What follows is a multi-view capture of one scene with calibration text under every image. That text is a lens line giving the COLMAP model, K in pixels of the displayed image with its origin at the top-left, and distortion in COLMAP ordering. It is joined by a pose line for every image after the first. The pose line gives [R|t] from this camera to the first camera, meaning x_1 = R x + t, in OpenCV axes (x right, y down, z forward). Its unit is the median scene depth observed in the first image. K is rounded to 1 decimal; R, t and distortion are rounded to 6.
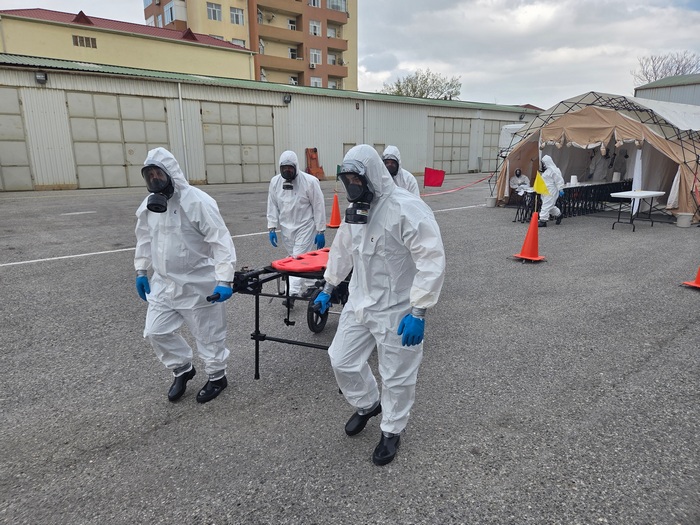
lens RADIAL K [[482.5, 0, 350.0], [0, 482.5, 262.5], [0, 0, 1]] dist [0.068879, -0.069131]
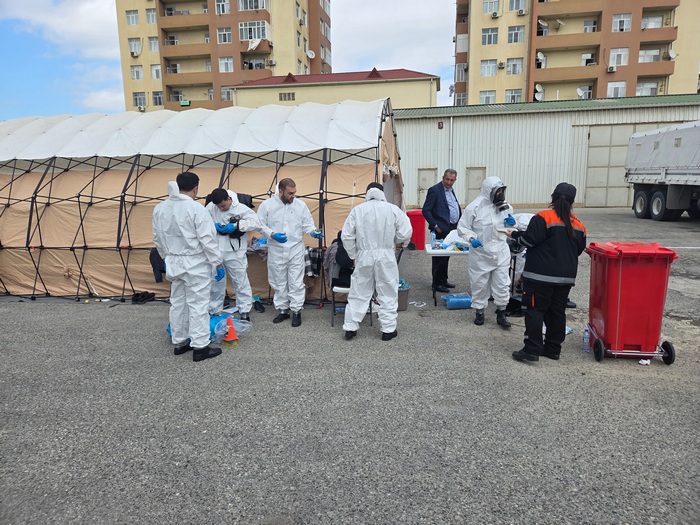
lens RADIAL K [[466.7, 0, 350.0], [0, 466.7, 262.5], [0, 0, 1]] dist [0.077185, -0.064665]
pose [[0.638133, 0.128039, -0.759205, 0.484594], [-0.156611, 0.987046, 0.034828, -0.070216], [0.753830, 0.096675, 0.649919, 0.296513]]
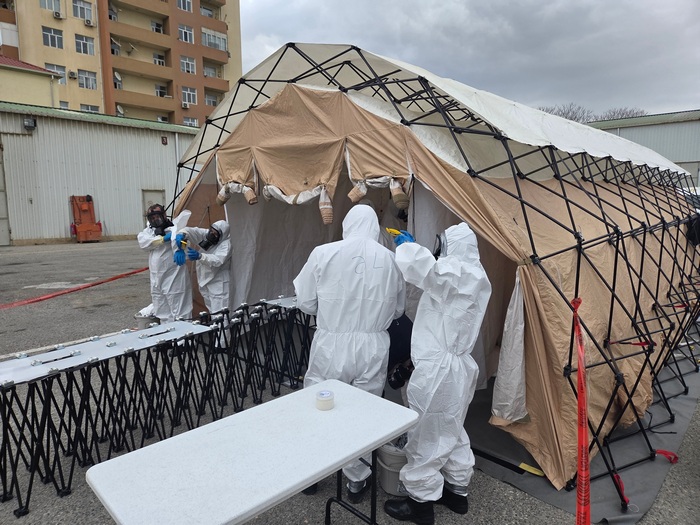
lens RADIAL K [[466.7, 0, 350.0], [0, 466.7, 262.5], [0, 0, 1]] dist [0.077185, -0.064665]
pose [[0.990355, -0.015104, 0.137724, 0.161151], [0.027836, 0.995462, -0.090993, -0.053393], [-0.135725, 0.093949, 0.986282, 0.223836]]
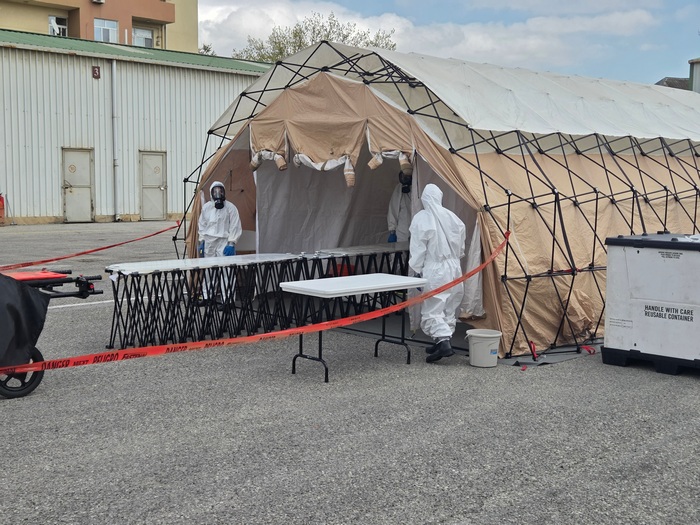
lens RADIAL K [[920.3, 0, 350.0], [0, 920.3, 262.5], [0, 0, 1]] dist [0.100499, -0.014912]
pose [[0.994835, 0.006592, 0.101292, 0.144366], [0.005721, 0.992662, -0.120784, -0.019372], [-0.101344, 0.120740, 0.987497, 0.074686]]
